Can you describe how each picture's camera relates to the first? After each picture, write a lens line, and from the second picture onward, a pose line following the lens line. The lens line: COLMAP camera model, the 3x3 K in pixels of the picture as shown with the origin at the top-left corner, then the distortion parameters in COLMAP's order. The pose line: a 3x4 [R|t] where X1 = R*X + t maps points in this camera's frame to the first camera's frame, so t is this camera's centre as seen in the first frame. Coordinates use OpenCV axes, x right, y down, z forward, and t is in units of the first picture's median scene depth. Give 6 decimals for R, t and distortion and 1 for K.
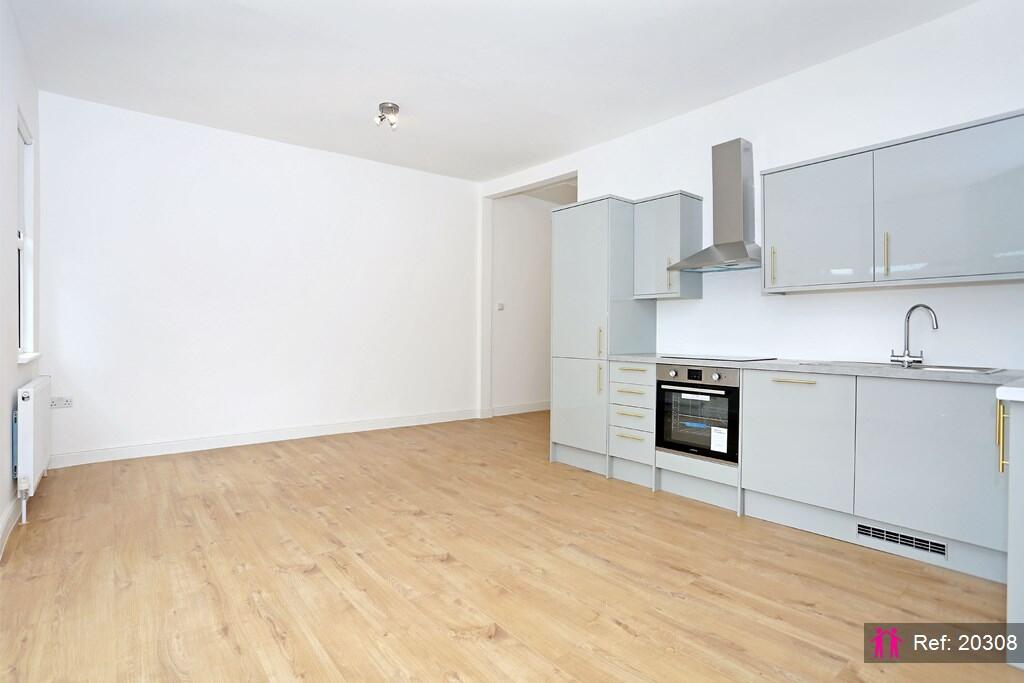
lens RADIAL K [[504.4, 0, 502.4], [0, 504.4, 333.8], [0, 0, 1]] dist [-0.073160, 0.026612]
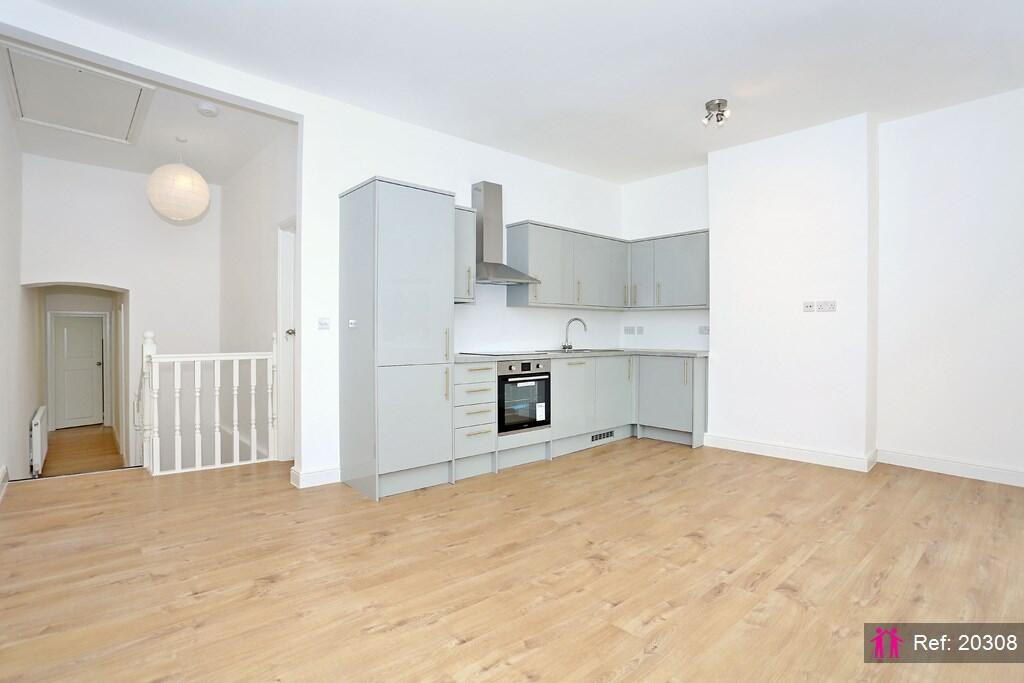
lens RADIAL K [[504.4, 0, 502.4], [0, 504.4, 333.8], [0, 0, 1]] dist [-0.073160, 0.026612]
pose [[-0.047750, -0.009607, 0.998813, -0.959516], [0.003462, 0.999946, 0.009784, -0.017091], [-0.998853, 0.003926, -0.047714, 1.179941]]
